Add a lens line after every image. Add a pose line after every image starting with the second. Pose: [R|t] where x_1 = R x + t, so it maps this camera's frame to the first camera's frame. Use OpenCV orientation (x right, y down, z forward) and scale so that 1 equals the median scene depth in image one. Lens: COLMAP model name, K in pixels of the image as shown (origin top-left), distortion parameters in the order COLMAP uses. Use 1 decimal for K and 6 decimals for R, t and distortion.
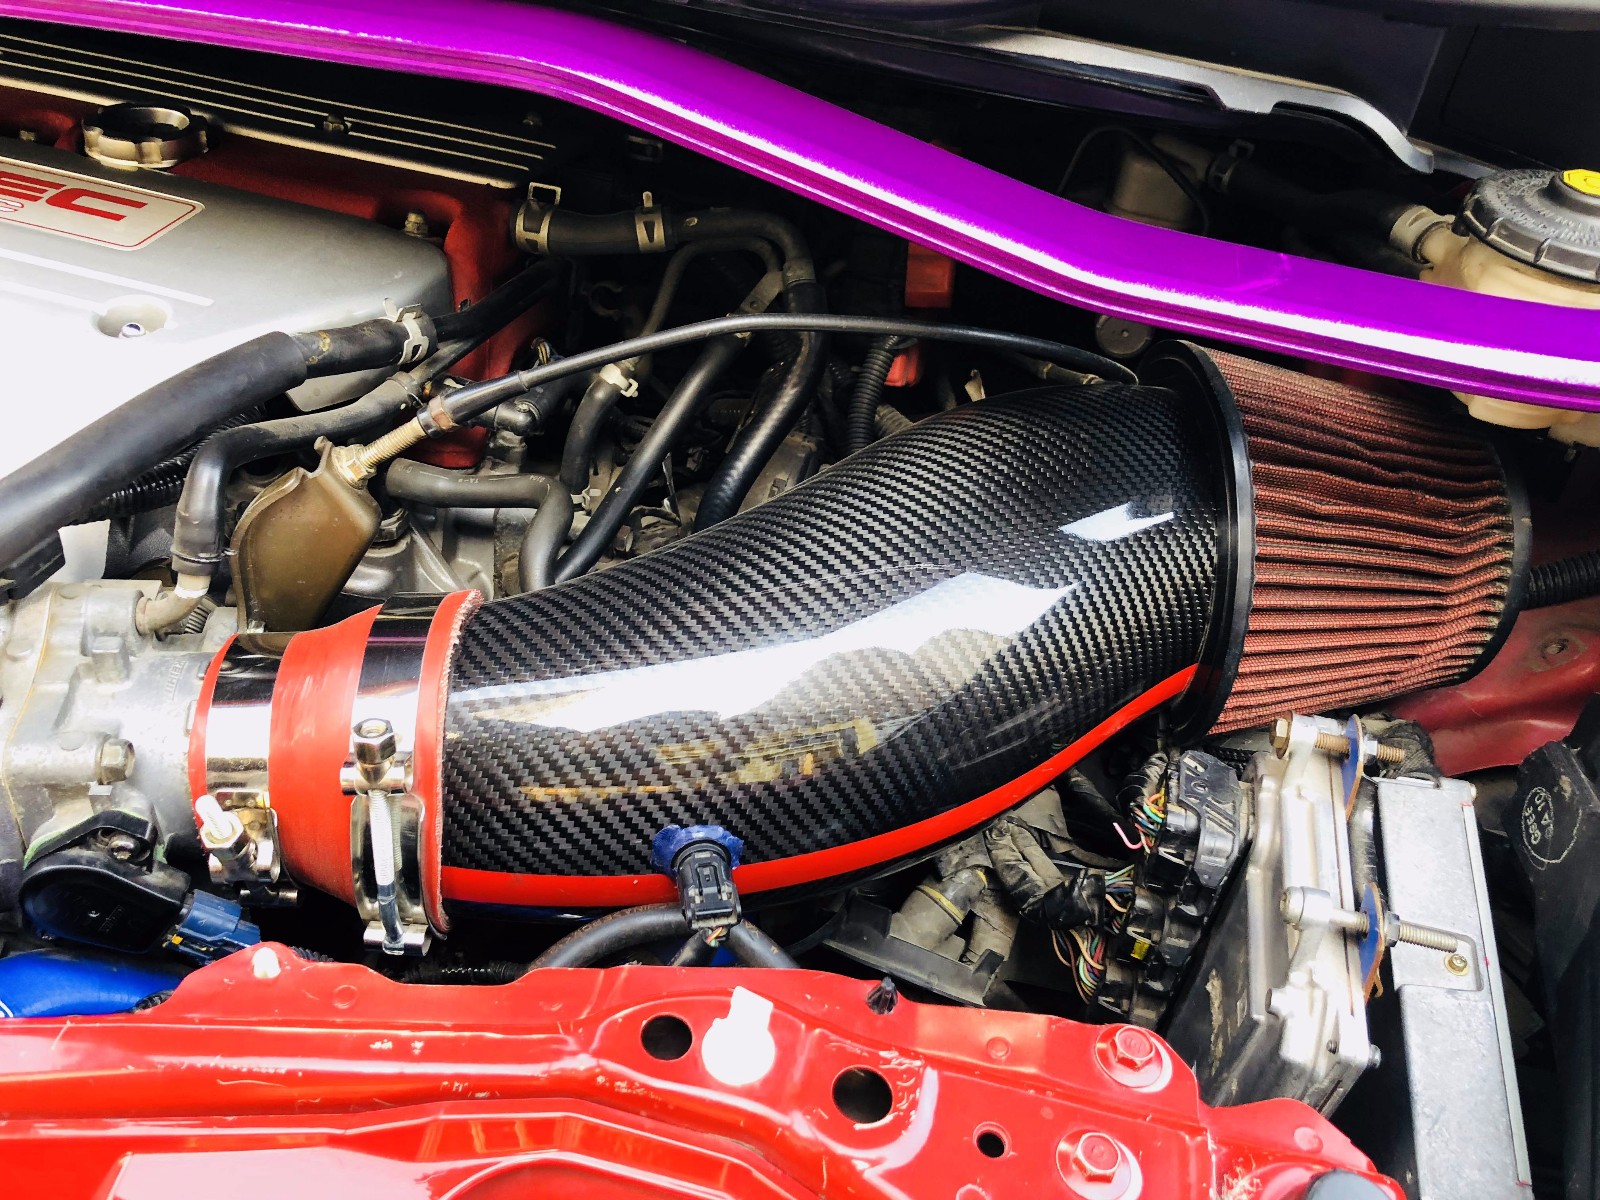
lens RADIAL K [[1328.5, 0, 803.8], [0, 1328.5, 596.0], [0, 0, 1]] dist [0.001162, -0.008950]
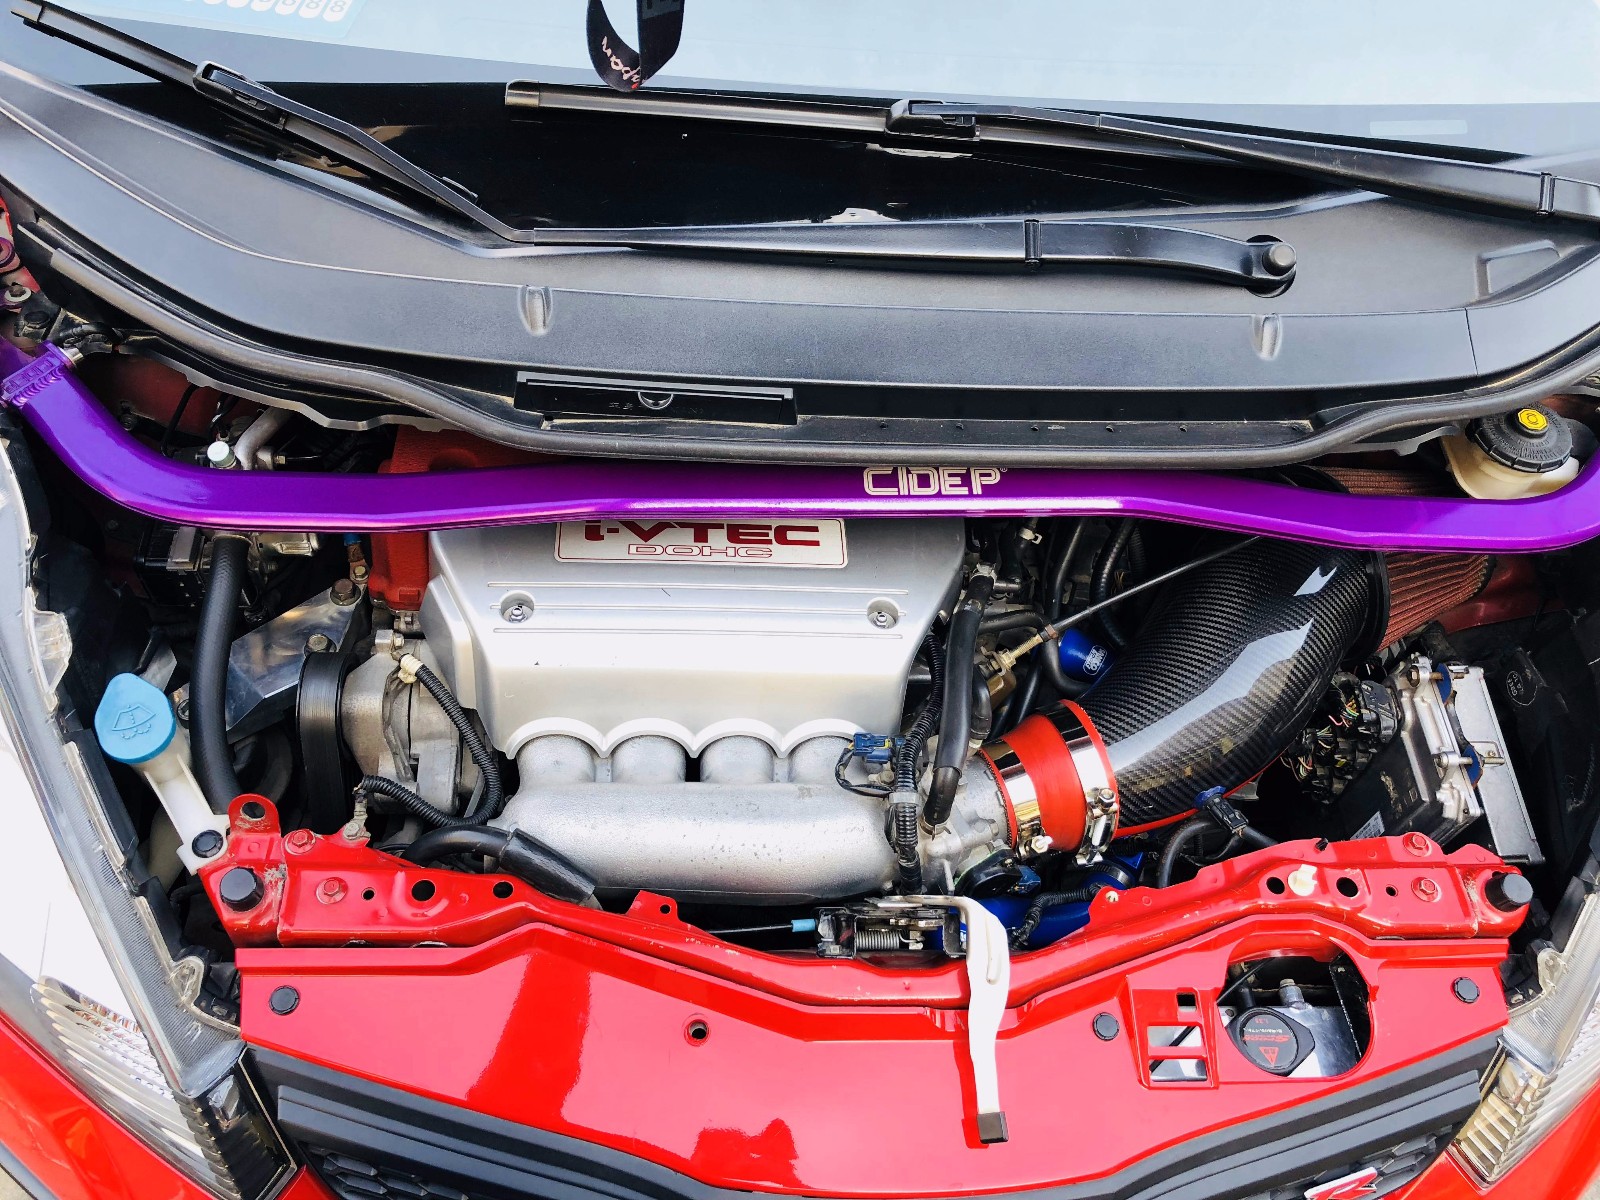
lens RADIAL K [[1328.5, 0, 802.0], [0, 1328.5, 597.3], [0, 0, 1]] dist [0.001162, -0.008950]
pose [[0.963217, -0.230820, 0.137607, -0.900286], [0.183855, 0.939513, 0.288985, -0.843435], [-0.195987, -0.253055, 0.947392, -0.889686]]
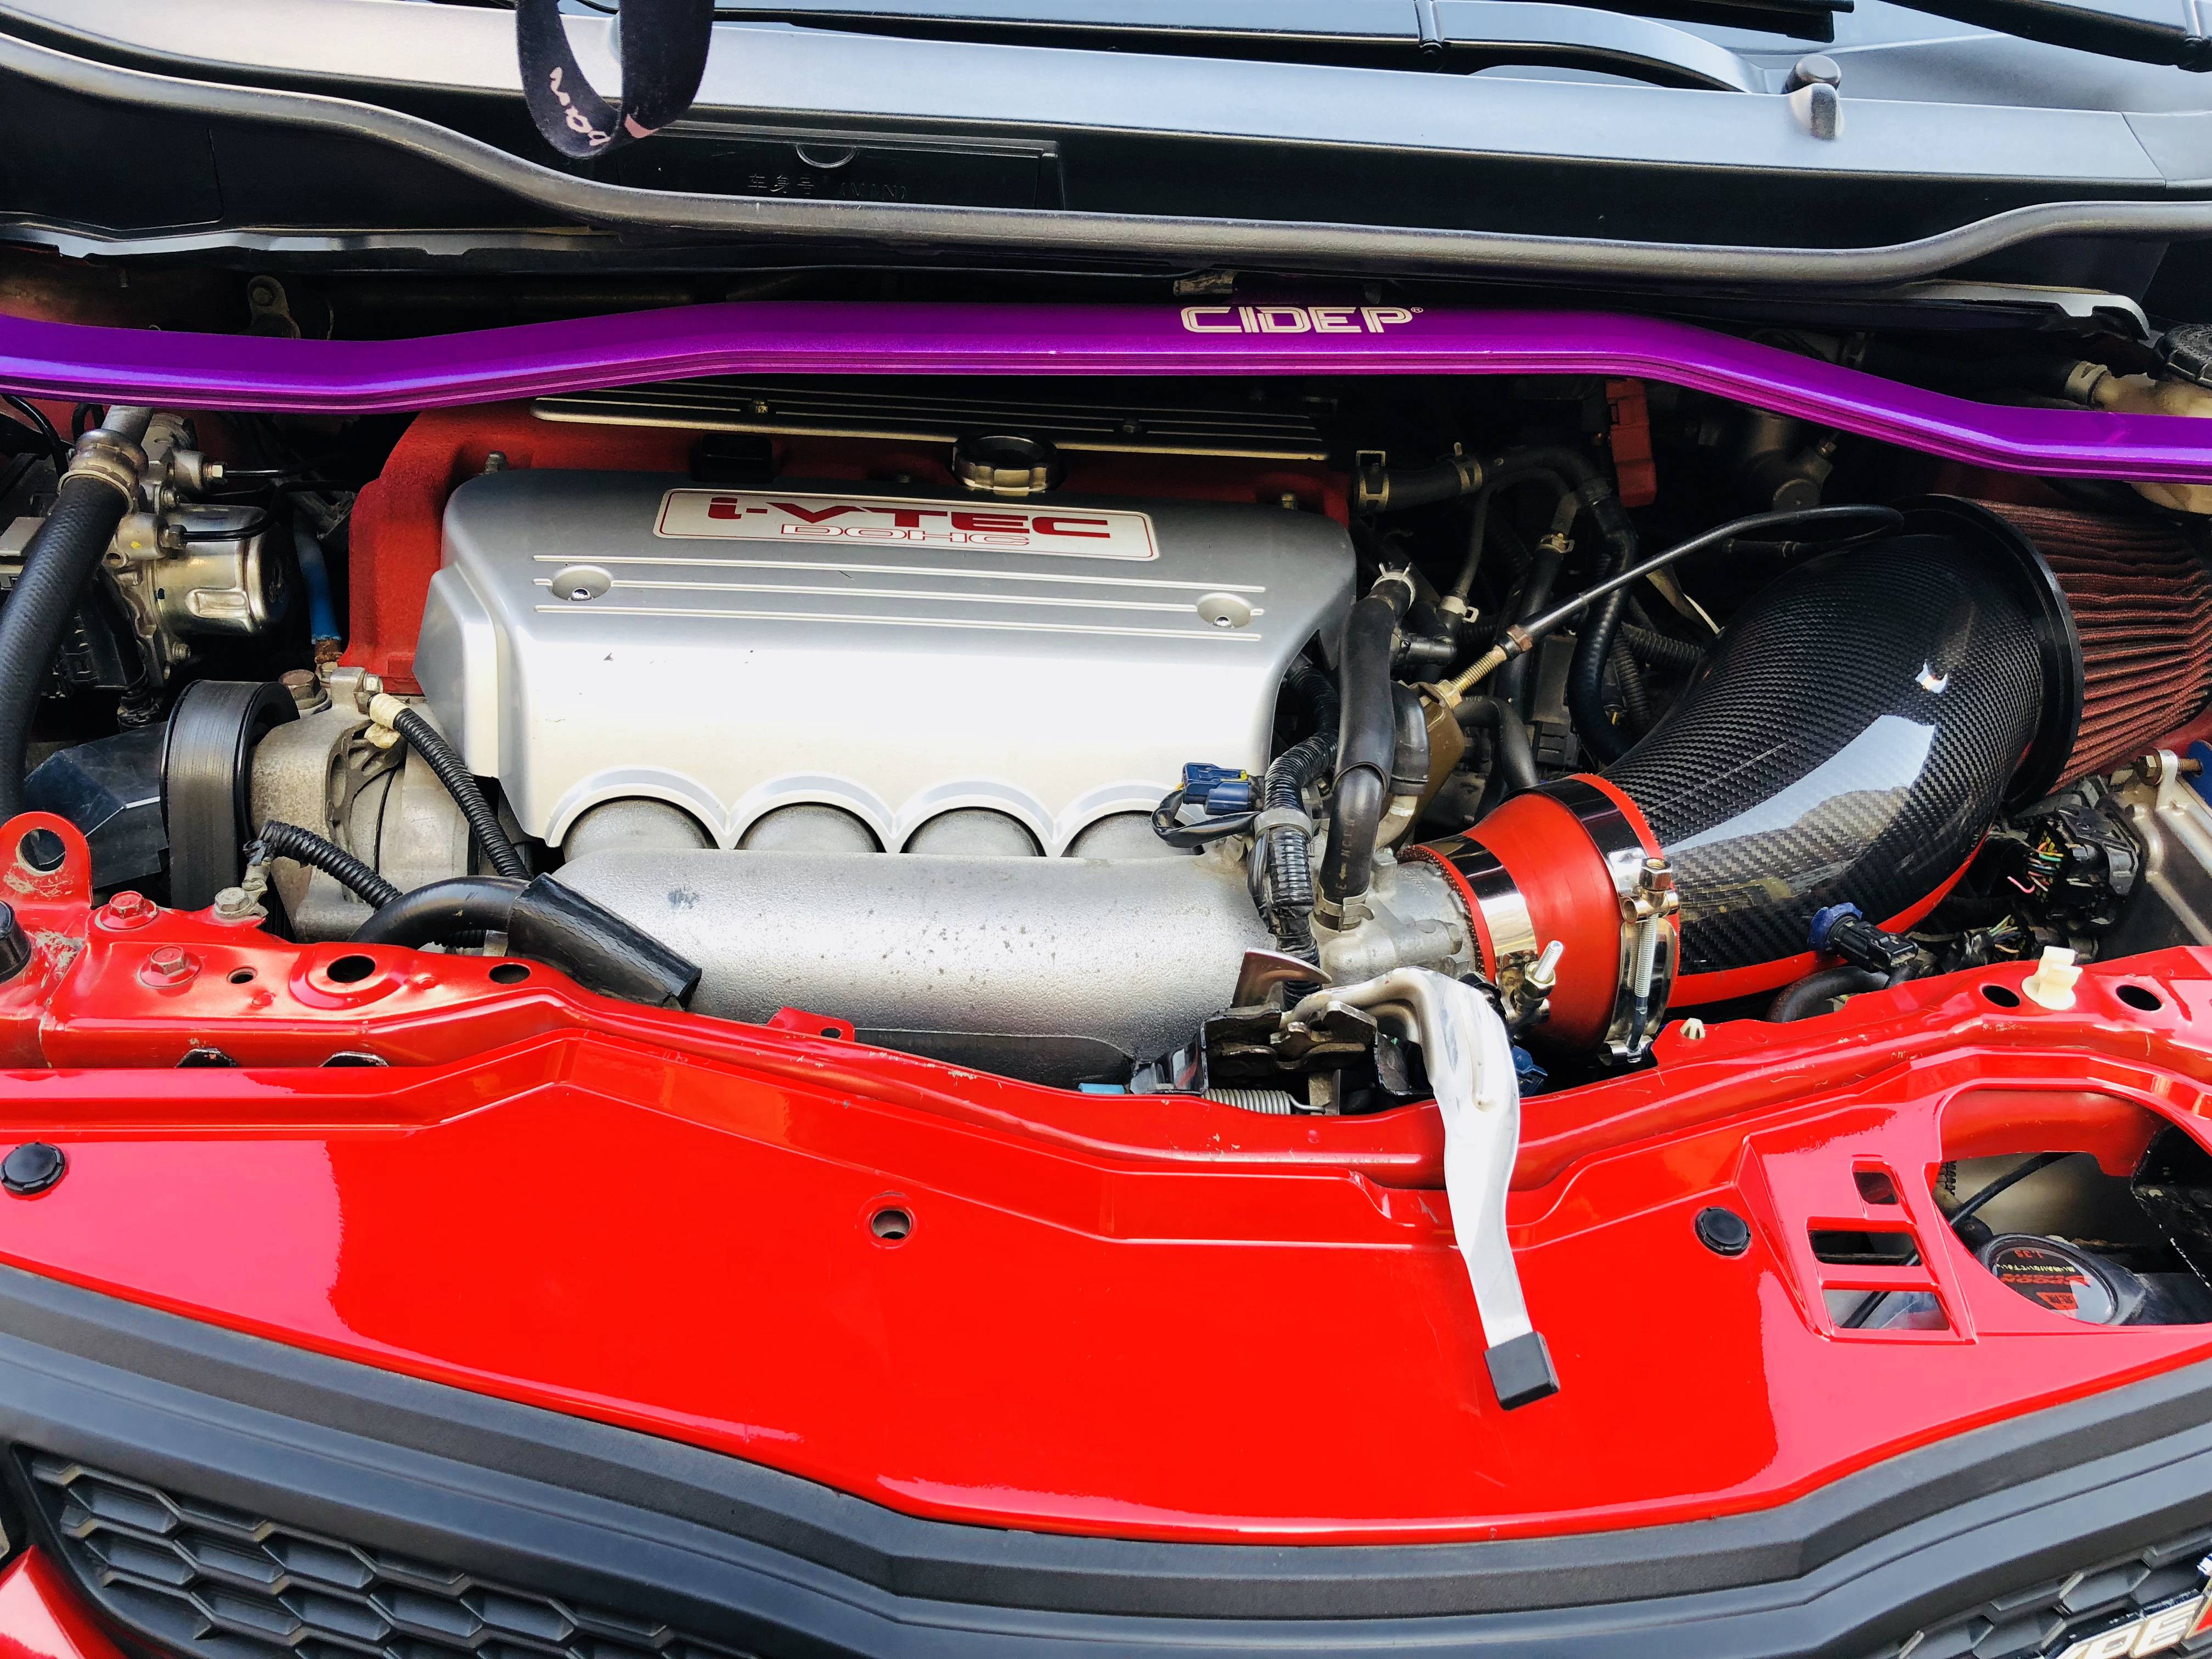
lens RADIAL K [[1836.7, 0, 1095.6], [0, 1836.7, 848.7], [0, 0, 1]] dist [0.001162, -0.008950]
pose [[0.955463, -0.198323, 0.218537, -1.008509], [0.209831, 0.977261, -0.030531, 0.018811], [-0.207512, 0.075027, 0.975351, -0.528949]]
